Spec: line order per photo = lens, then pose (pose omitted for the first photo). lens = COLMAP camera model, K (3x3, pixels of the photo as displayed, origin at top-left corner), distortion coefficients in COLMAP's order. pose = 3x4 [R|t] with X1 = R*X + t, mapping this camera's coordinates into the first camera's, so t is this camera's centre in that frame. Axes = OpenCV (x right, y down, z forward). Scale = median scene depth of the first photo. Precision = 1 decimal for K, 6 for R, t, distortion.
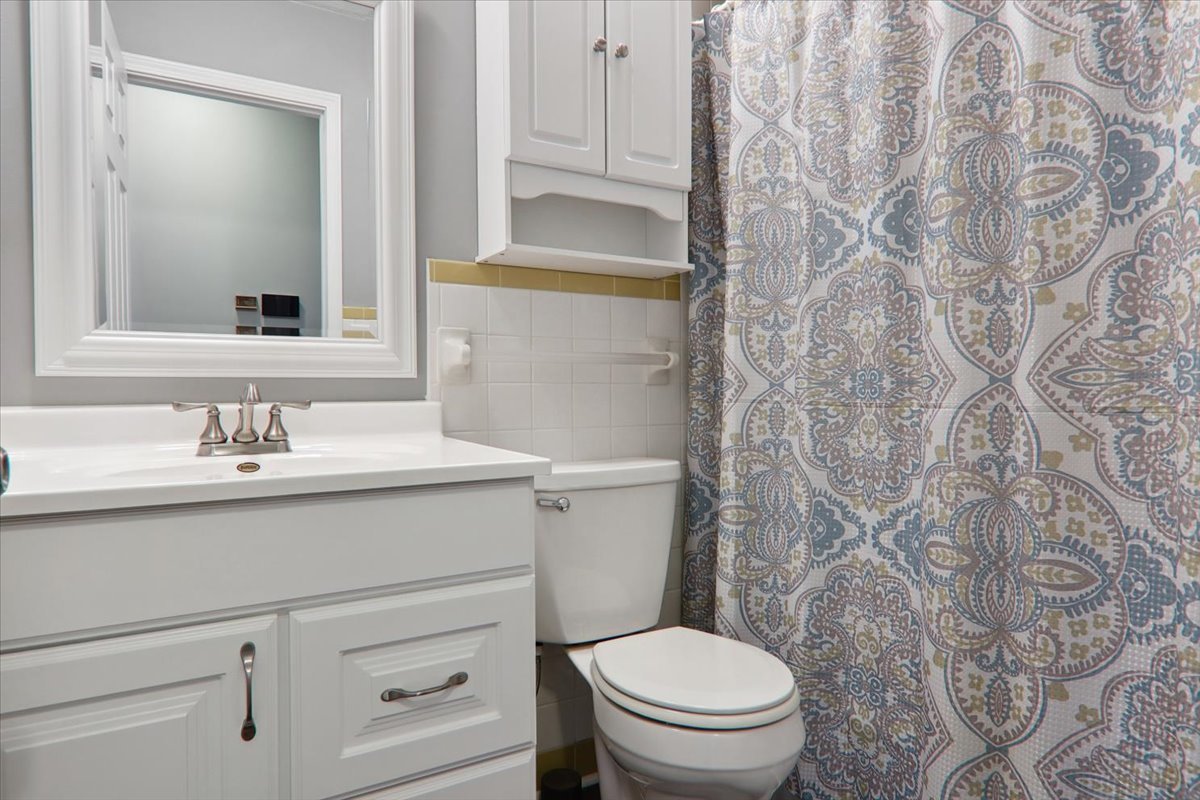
lens RADIAL K [[687.0, 0, 600.0], [0, 687.0, 401.7], [0, 0, 1]] dist [-0.004011, -0.006045]
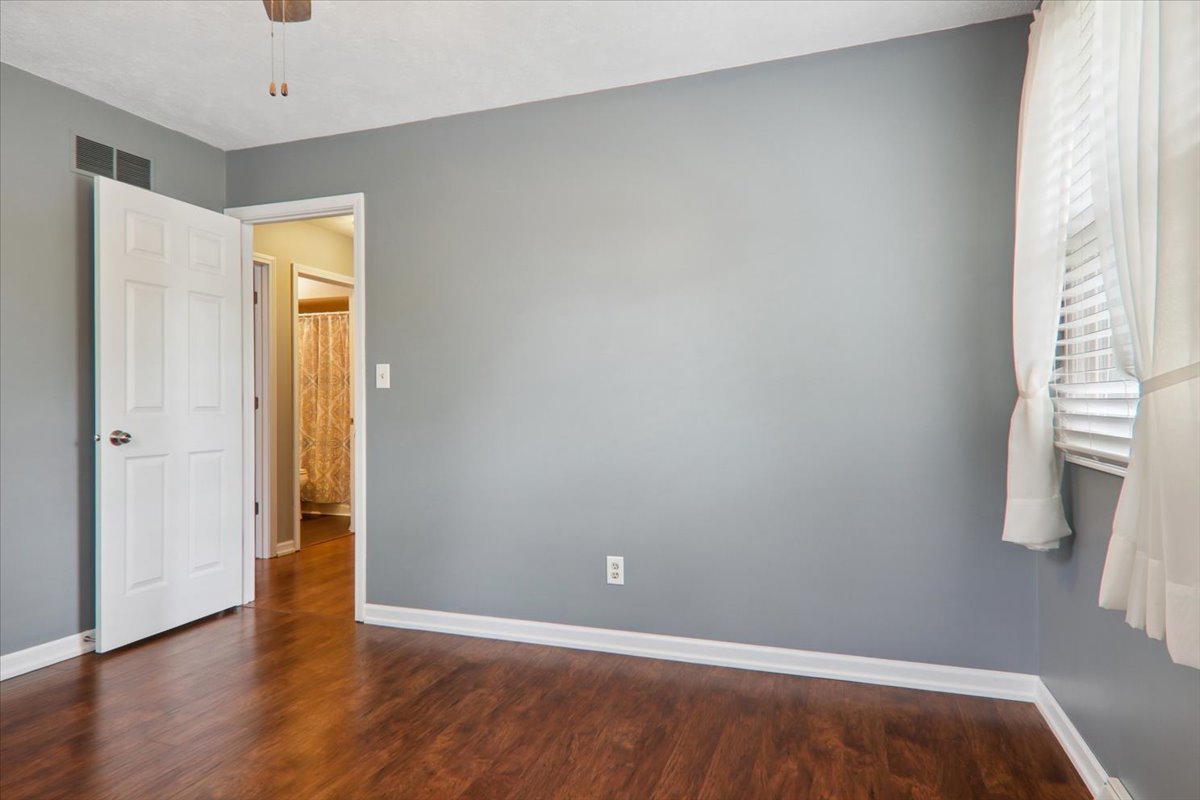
lens RADIAL K [[687.0, 0, 600.5], [0, 687.0, 405.3], [0, 0, 1]] dist [-0.004011, -0.006045]
pose [[0.899608, 0.000480, 0.436699, 0.117862], [0.006560, 0.999872, -0.014613, 0.010737], [-0.436650, 0.016010, 0.899489, -5.210253]]
